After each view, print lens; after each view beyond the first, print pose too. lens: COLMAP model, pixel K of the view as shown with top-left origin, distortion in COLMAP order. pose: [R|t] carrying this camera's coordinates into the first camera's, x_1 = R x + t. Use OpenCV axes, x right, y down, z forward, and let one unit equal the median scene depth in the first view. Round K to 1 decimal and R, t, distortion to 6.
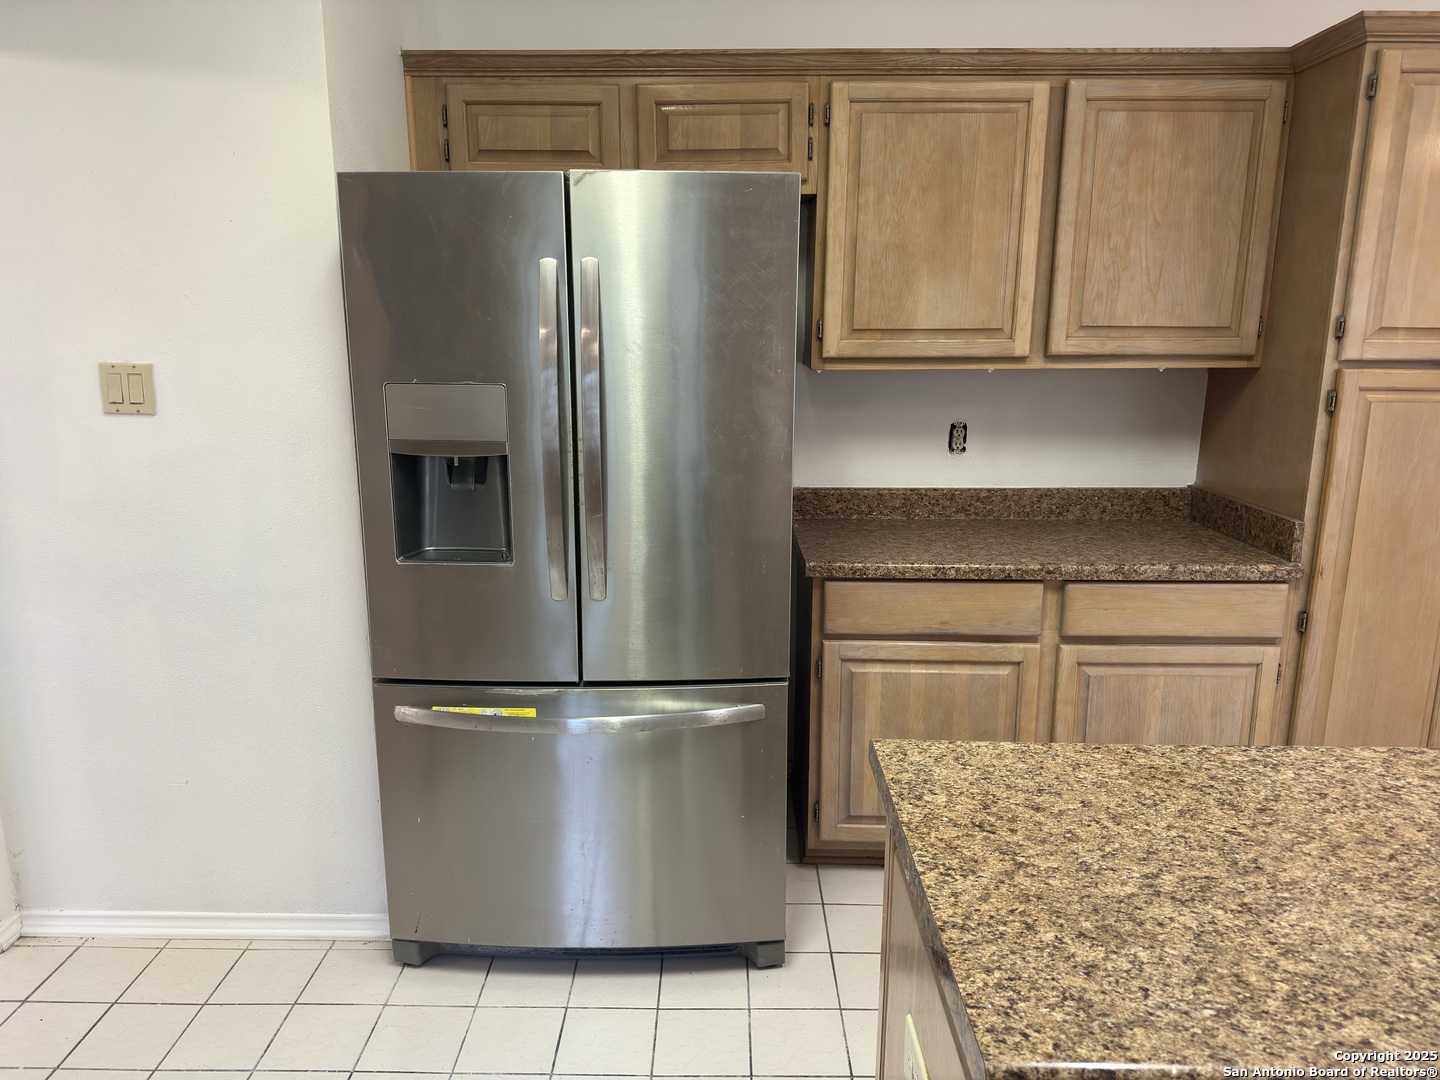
lens RADIAL K [[1009.4, 0, 719.0], [0, 1009.4, 530.6], [0, 0, 1]] dist [0.083935, -0.116754]
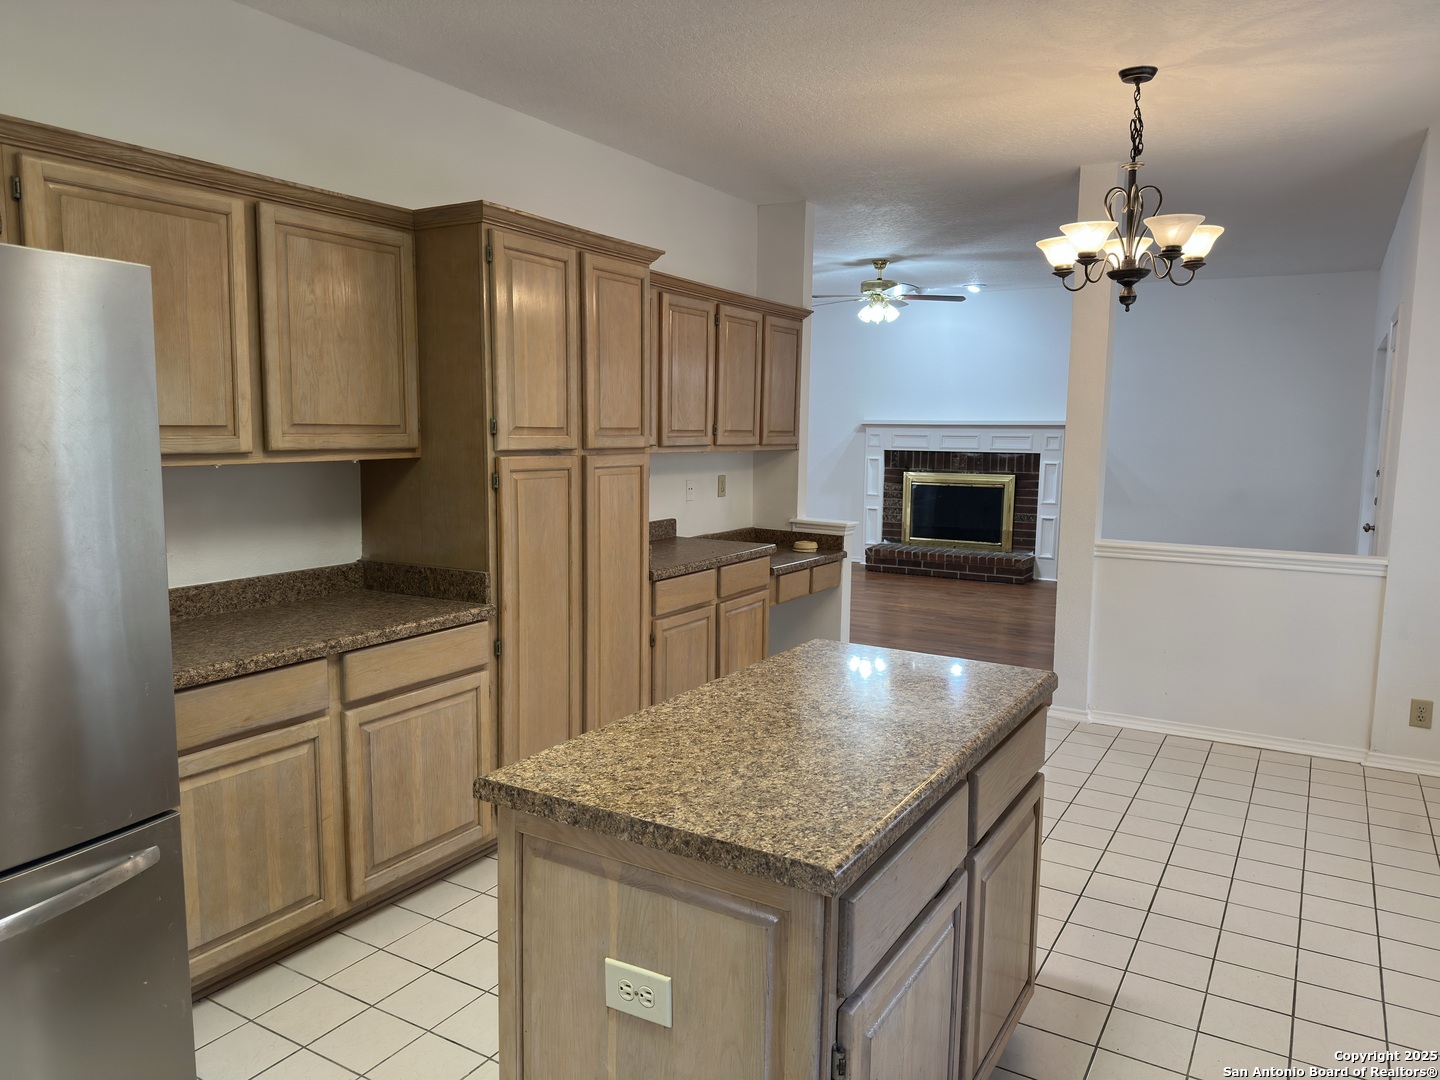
lens RADIAL K [[1009.4, 0, 719.0], [0, 1009.4, 530.6], [0, 0, 1]] dist [0.083935, -0.116754]
pose [[0.496595, -0.088778, 0.863430, -0.392928], [0.167445, 0.985868, 0.005063, -0.017694], [-0.851678, 0.142063, 0.504443, 0.080048]]
